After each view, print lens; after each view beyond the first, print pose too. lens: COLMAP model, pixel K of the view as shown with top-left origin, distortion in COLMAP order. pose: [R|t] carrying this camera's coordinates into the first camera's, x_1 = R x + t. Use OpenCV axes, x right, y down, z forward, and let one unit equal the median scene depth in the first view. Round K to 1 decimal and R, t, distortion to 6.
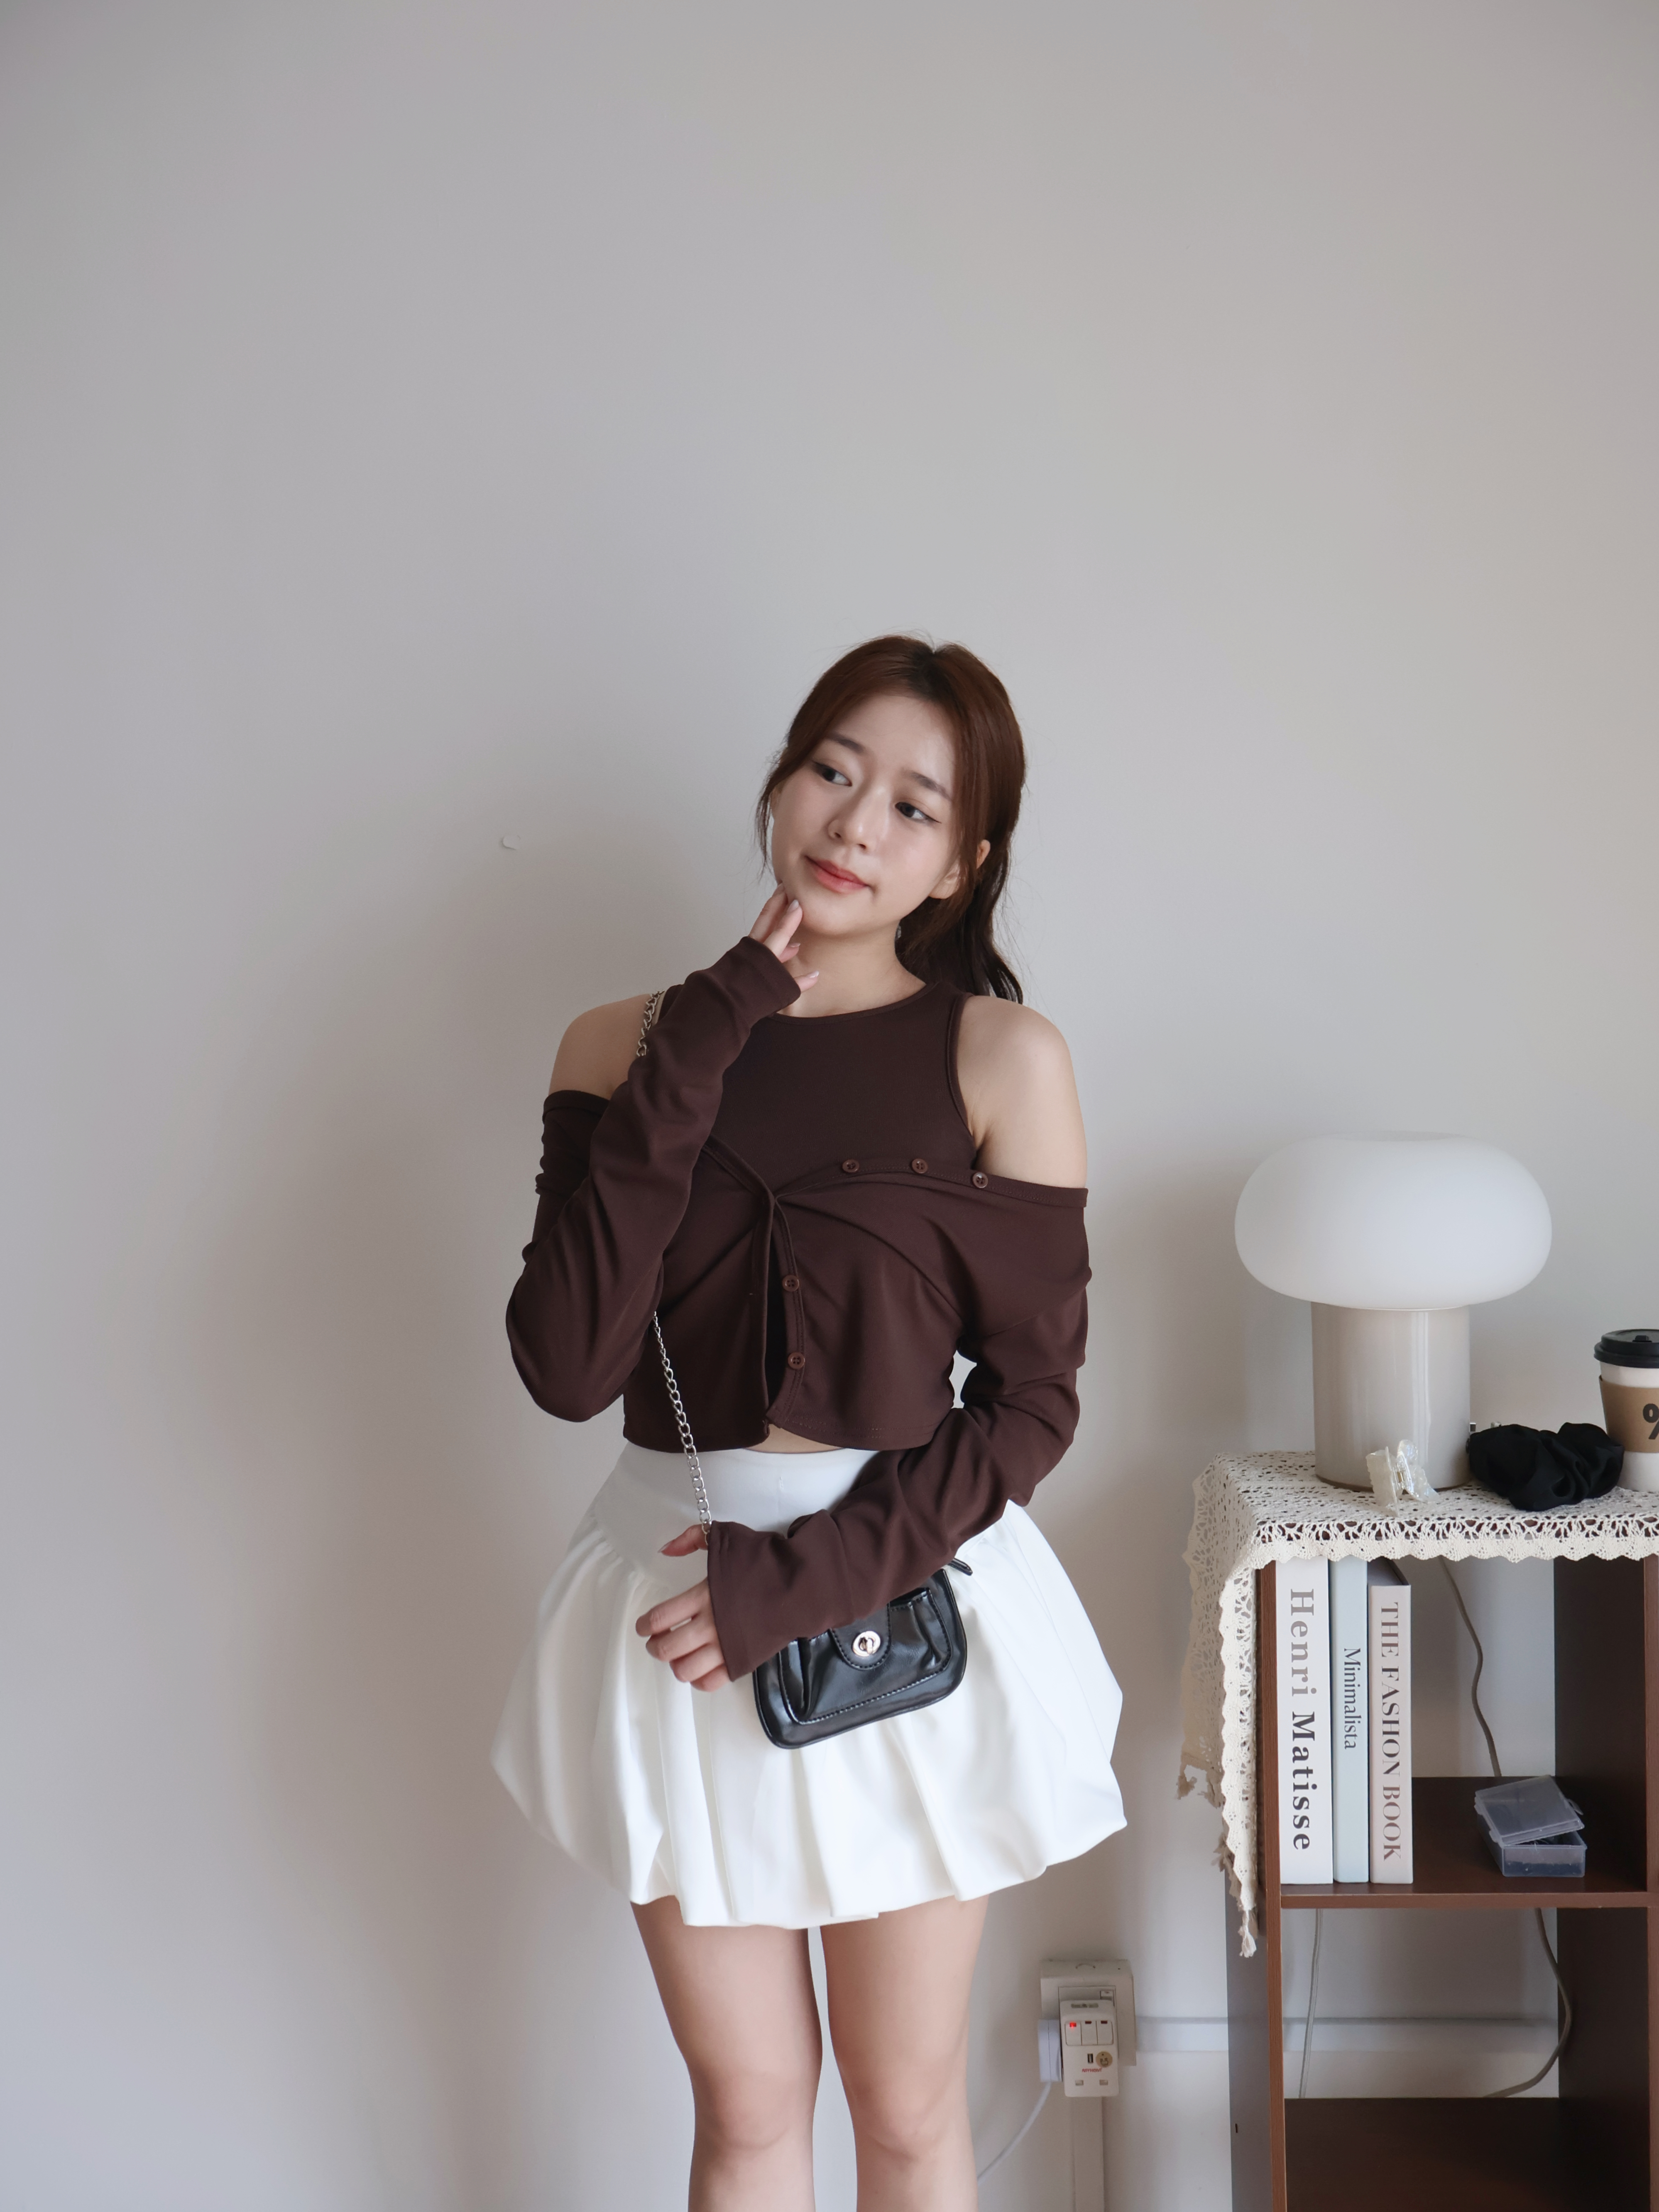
lens RADIAL K [[1810.2, 0, 826.4], [0, 1810.2, 1110.4], [0, 0, 1]] dist [0.000240, 0.003364]
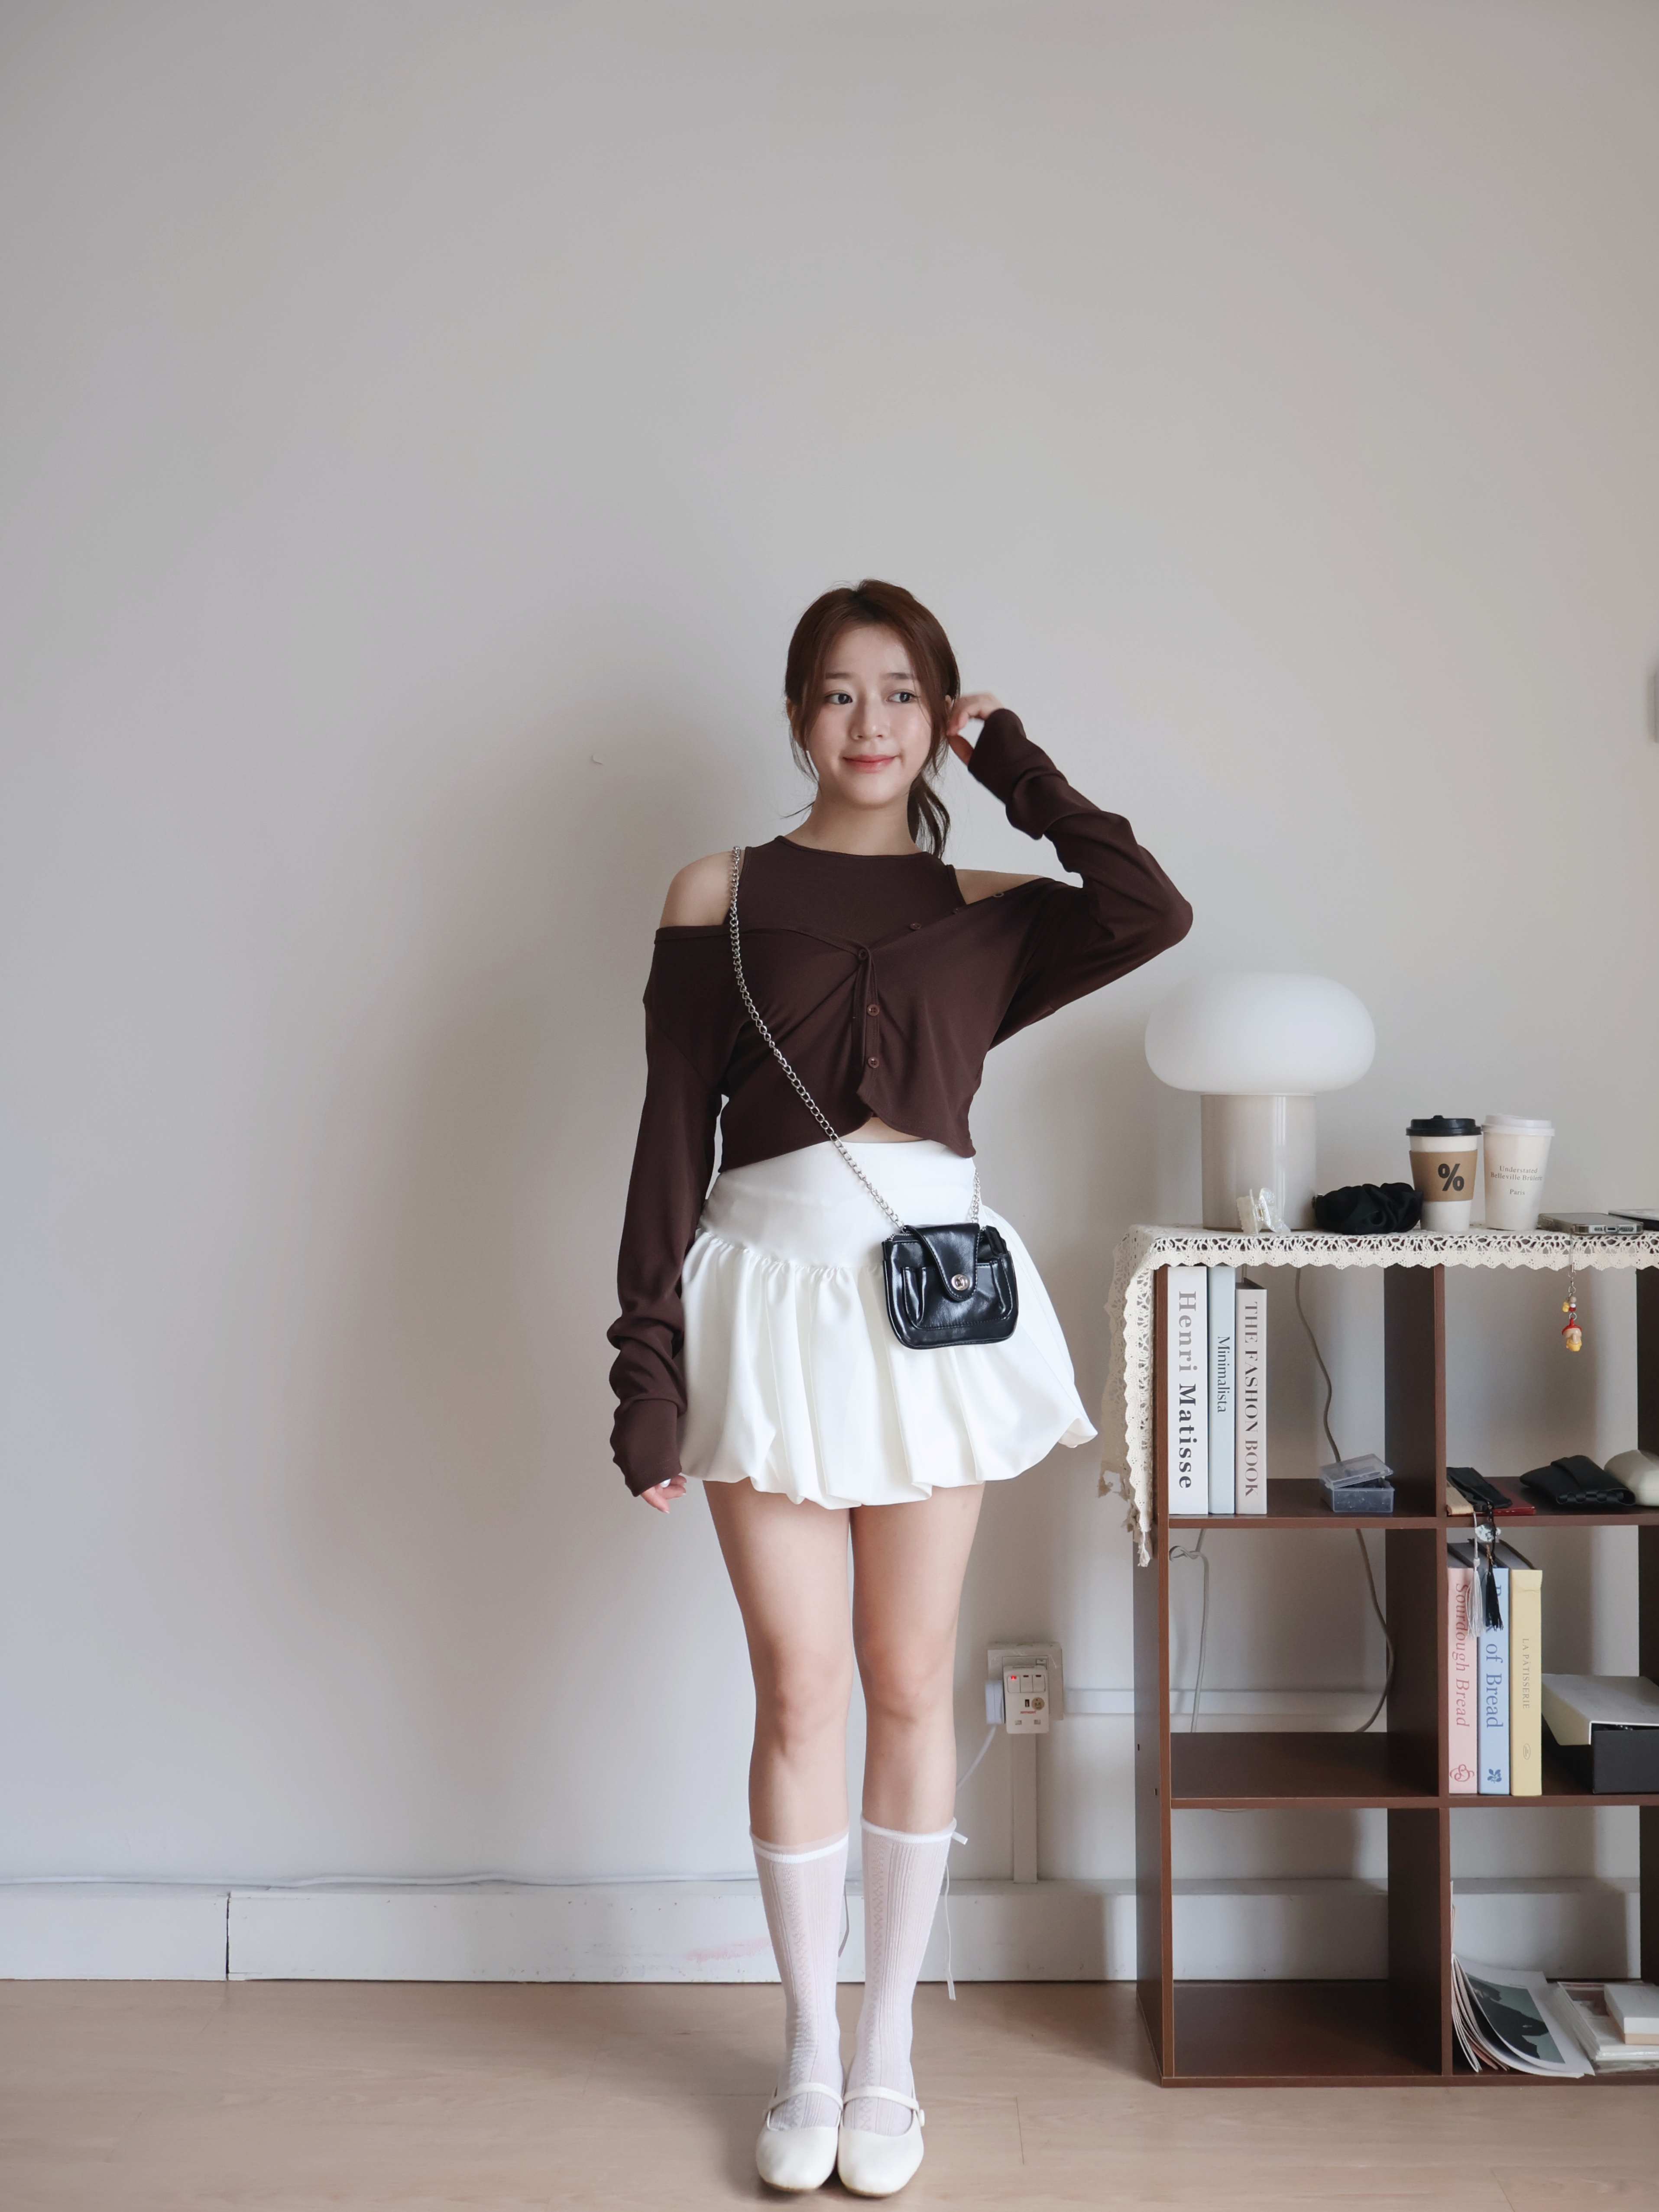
lens RADIAL K [[1790.7, 0, 848.5], [0, 1790.7, 1069.6], [0, 0, 1]] dist [0.001453, 0.005944]
pose [[0.999214, 0.025442, 0.030393, -0.036137], [-0.023657, 0.998053, -0.057716, 0.181374], [-0.031802, 0.056952, 0.997870, -0.339957]]
